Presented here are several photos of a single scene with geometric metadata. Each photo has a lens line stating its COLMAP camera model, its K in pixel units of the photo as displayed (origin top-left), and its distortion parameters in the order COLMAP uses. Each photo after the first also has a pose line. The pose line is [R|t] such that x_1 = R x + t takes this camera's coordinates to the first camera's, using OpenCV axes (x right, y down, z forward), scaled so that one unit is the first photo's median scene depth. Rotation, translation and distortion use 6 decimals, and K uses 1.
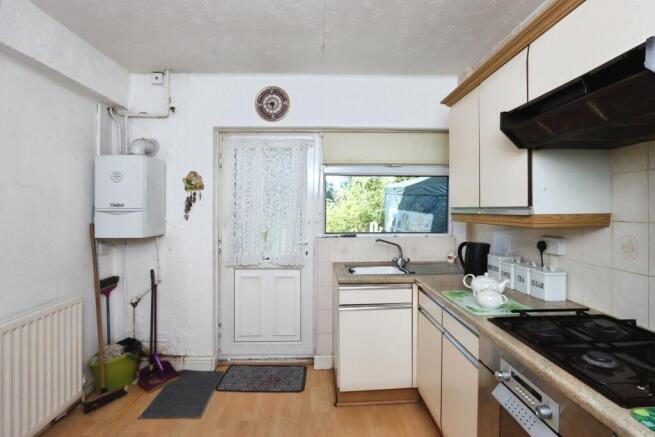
lens RADIAL K [[323.0, 0, 330.5], [0, 323.0, 205.9], [0, 0, 1]] dist [-0.001258, -0.000130]
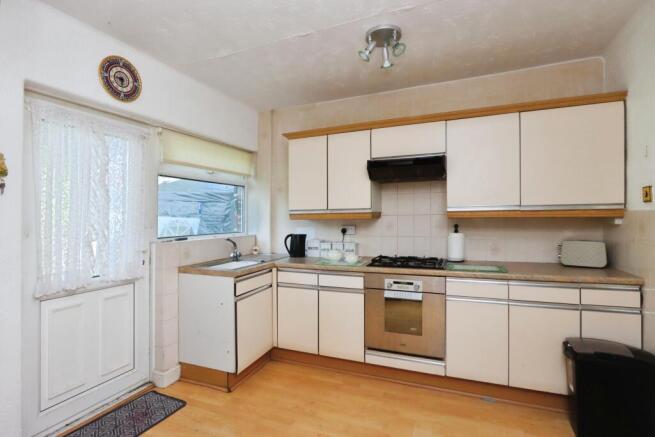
lens RADIAL K [[319.2, 0, 328.9], [0, 319.2, 210.9], [0, 0, 1]] dist [-0.000953, -0.000075]
pose [[0.417457, 0.012174, 0.908615, -0.681441], [0.002967, 0.999887, -0.014760, 0.024238], [-0.908692, 0.008858, 0.417374, 0.203252]]
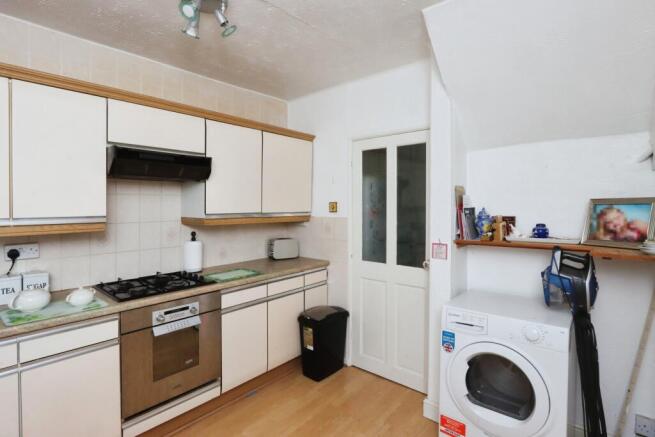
lens RADIAL K [[338.6, 0, 327.9], [0, 338.6, 213.2], [0, 0, 1]] dist [-0.001198, -0.000301]
pose [[-0.737071, -0.014483, 0.675660, -0.538172], [-0.004008, 0.999846, 0.017061, -0.019348], [-0.675803, 0.009867, -0.737016, 0.725520]]
